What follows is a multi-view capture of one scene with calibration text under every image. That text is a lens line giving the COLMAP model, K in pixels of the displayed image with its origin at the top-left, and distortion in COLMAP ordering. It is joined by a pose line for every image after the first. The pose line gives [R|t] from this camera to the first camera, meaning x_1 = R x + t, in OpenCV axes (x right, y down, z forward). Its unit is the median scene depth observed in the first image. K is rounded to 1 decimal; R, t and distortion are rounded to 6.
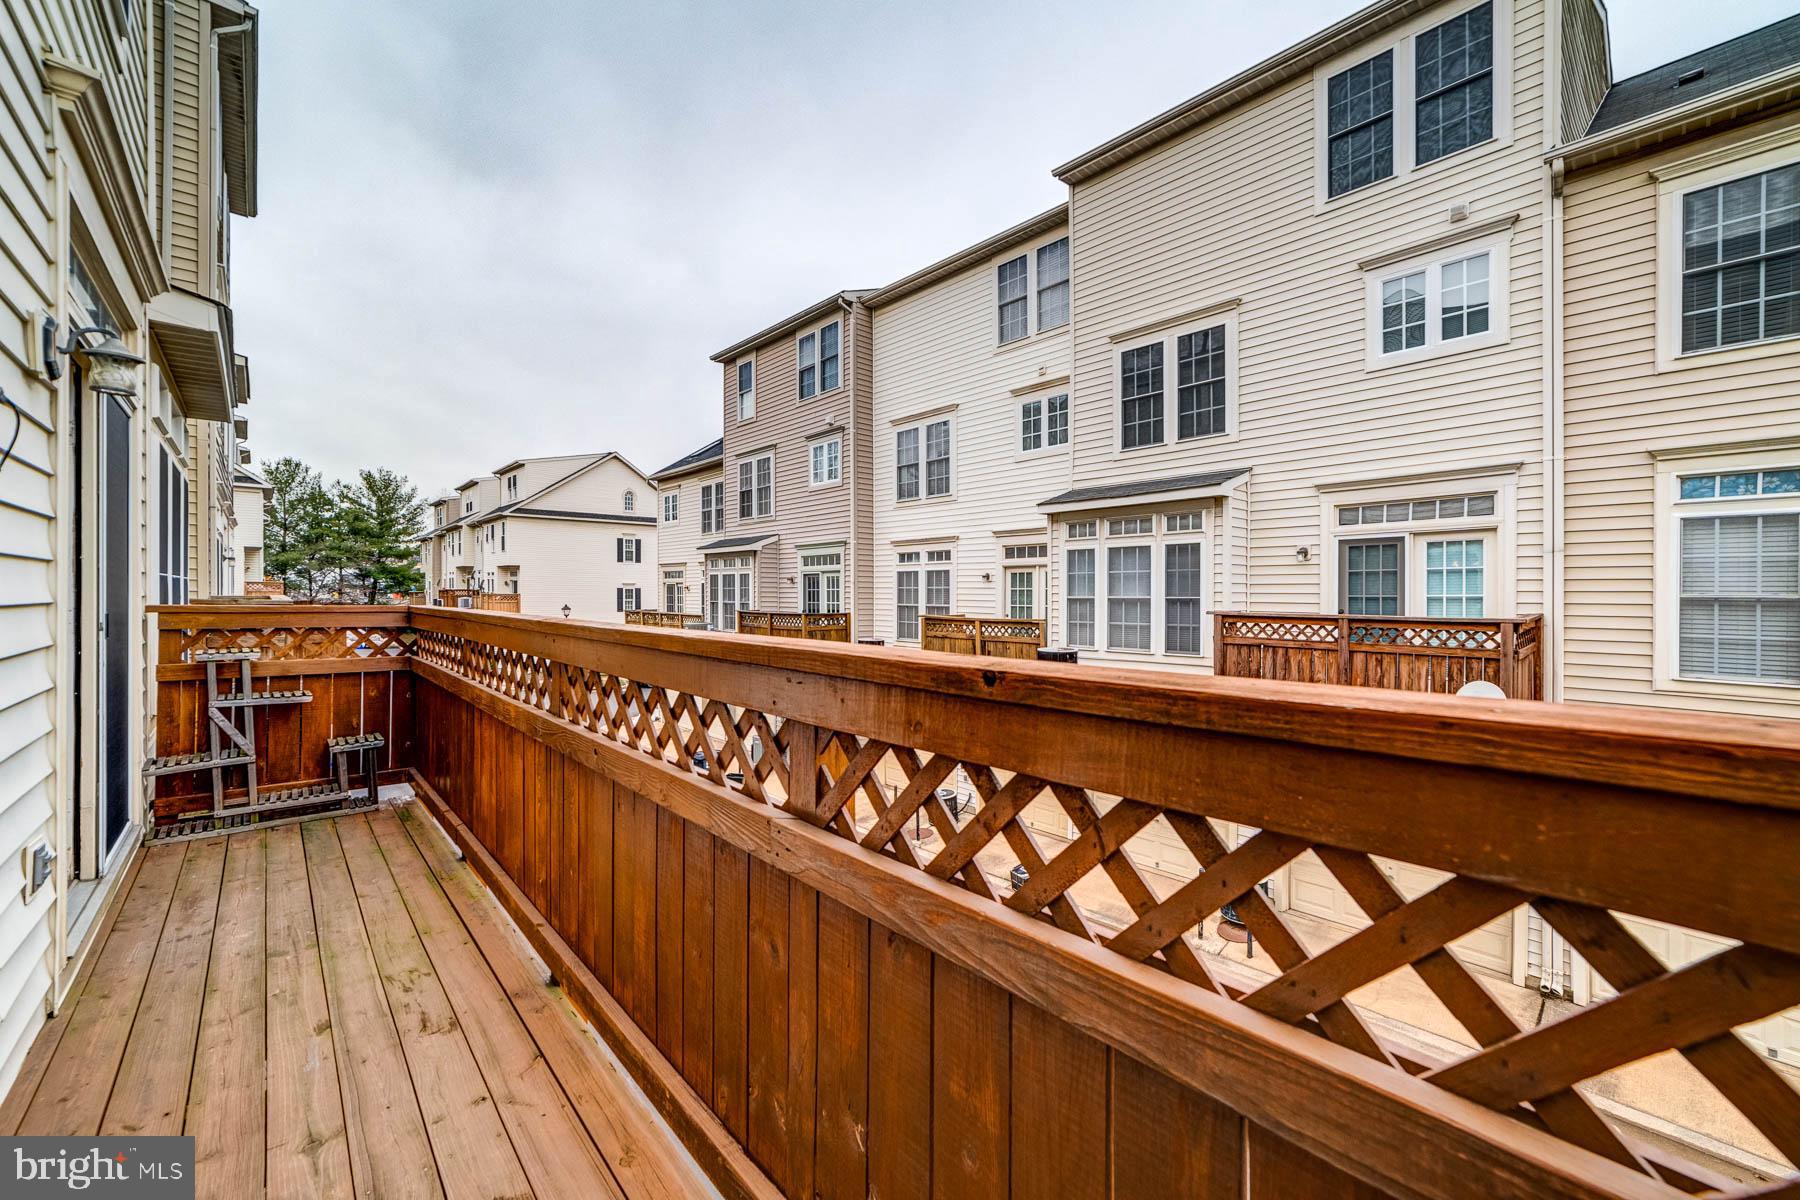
lens RADIAL K [[710.7, 0, 903.3], [0, 710.7, 598.0], [0, 0, 1]] dist [-0.007670, 0.002692]
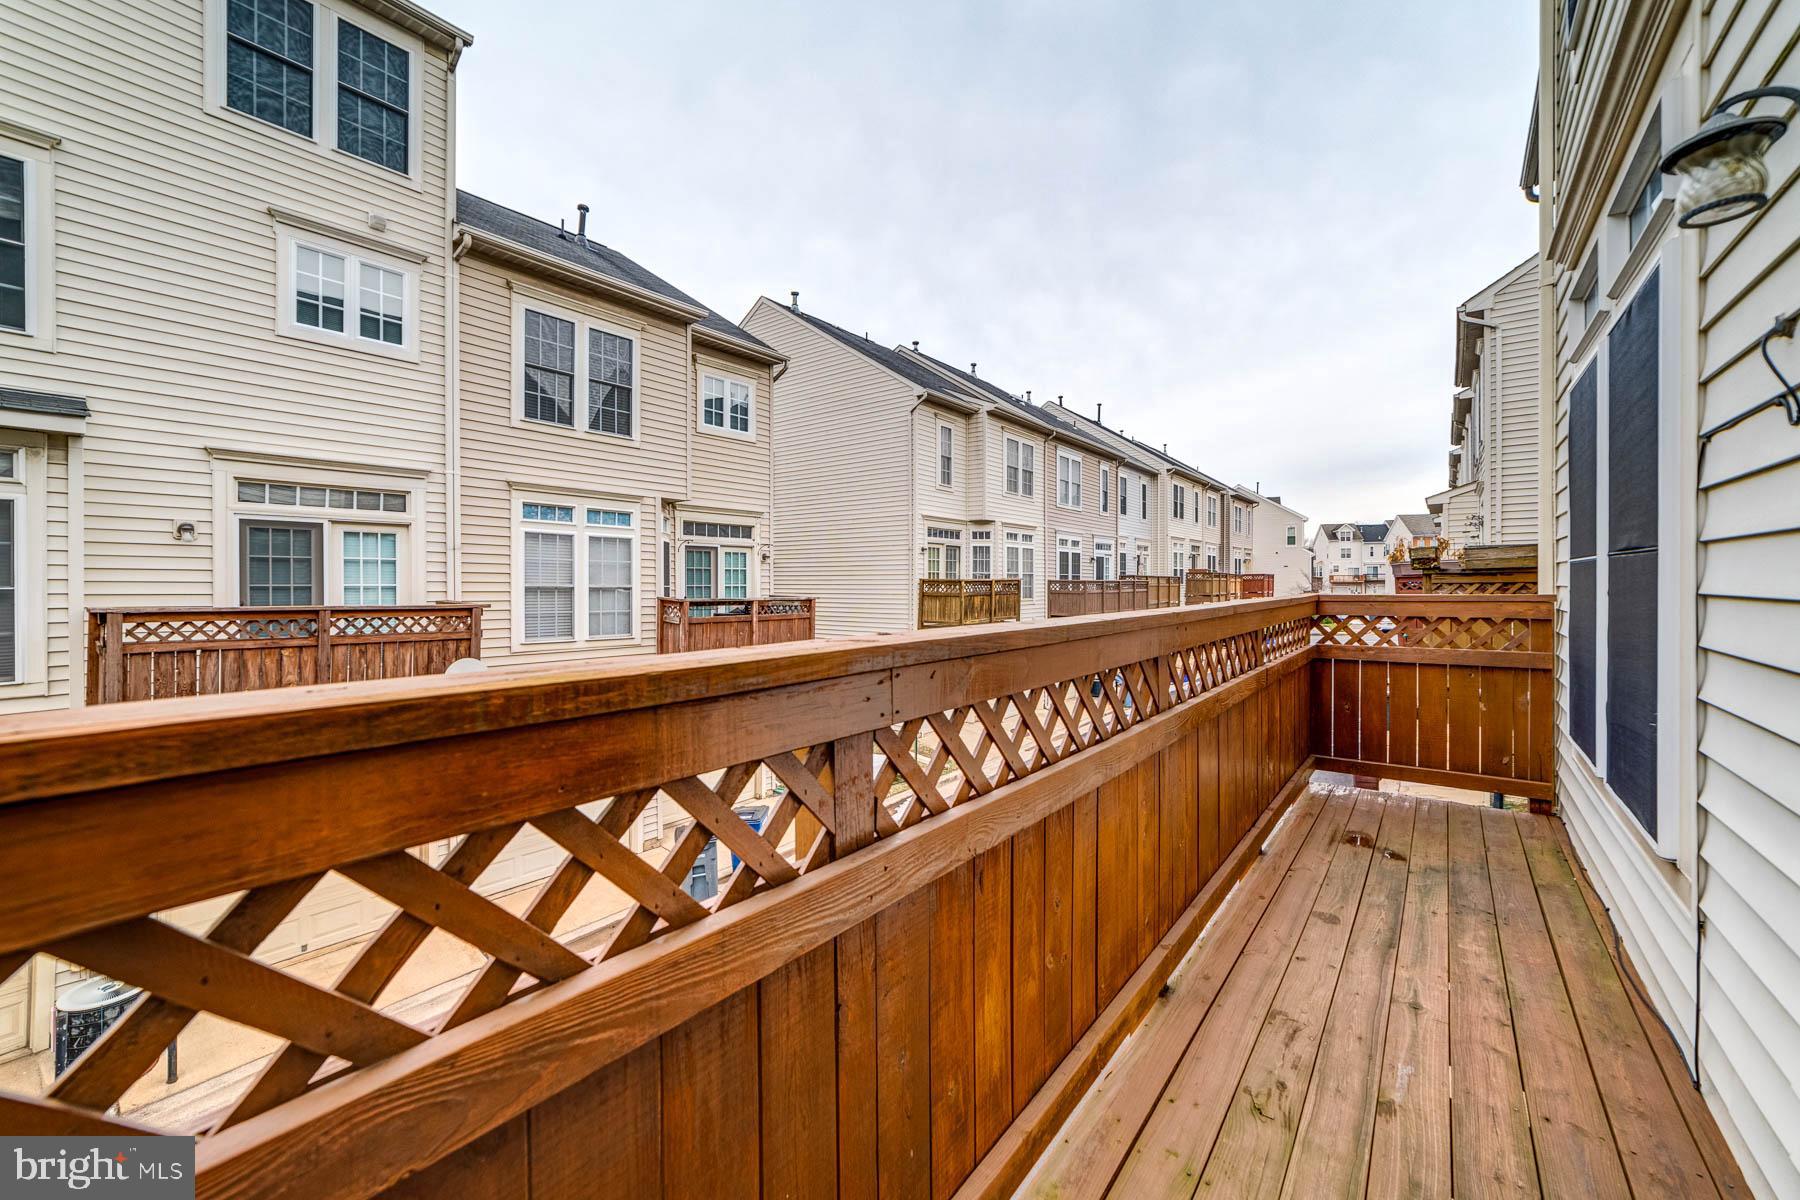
lens RADIAL K [[710.7, 0, 885.9], [0, 710.7, 586.4], [0, 0, 1]] dist [-0.007670, 0.002692]
pose [[-0.167995, -0.002253, 0.985785, -0.617065], [0.002481, 0.999993, 0.002708, -0.003555], [-0.985785, 0.002901, -0.167989, 0.688107]]
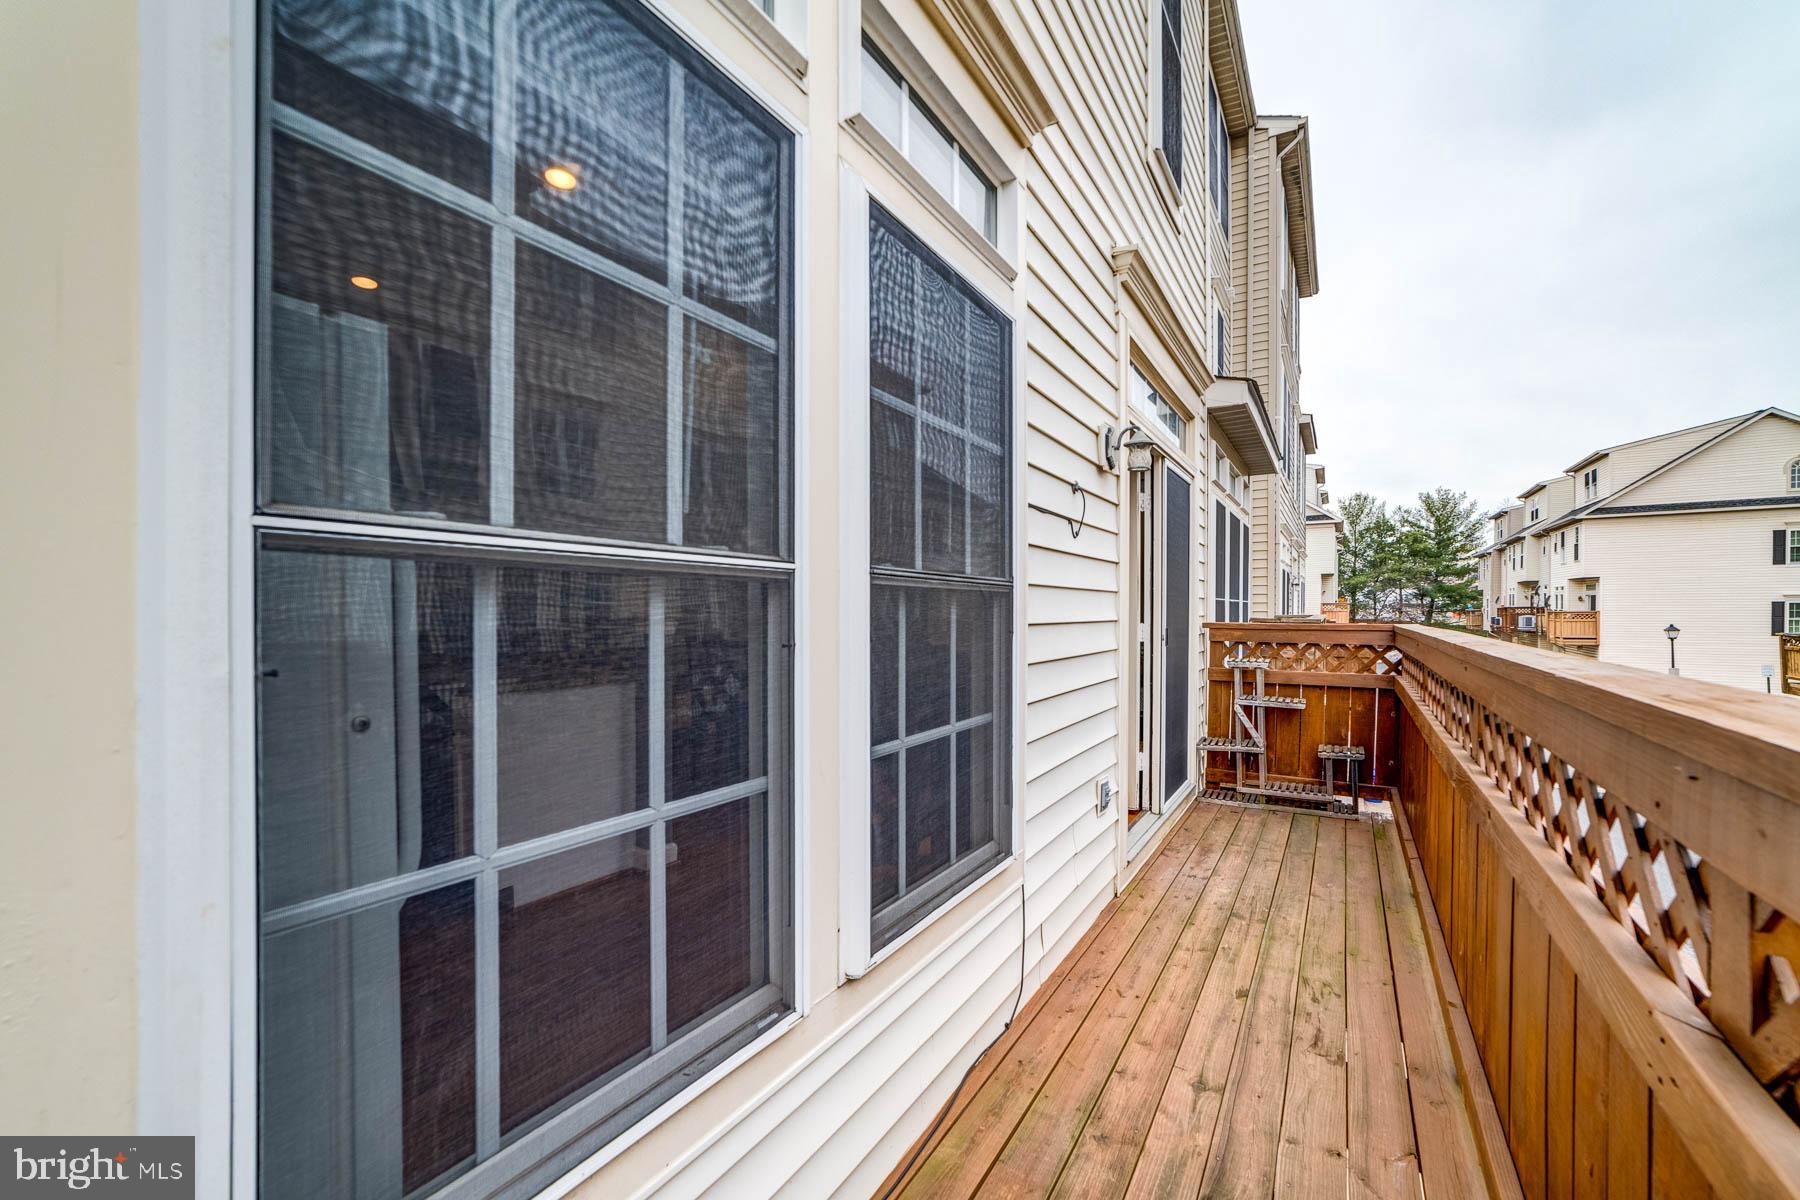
lens RADIAL K [[710.7, 0, 938.0], [0, 710.7, 634.7], [0, 0, 1]] dist [-0.007670, 0.002692]
pose [[0.315818, 0.022509, -0.948553, 0.038136], [0.001786, 0.999703, 0.024317, -0.000196], [0.948818, -0.009374, 0.315684, 0.071879]]
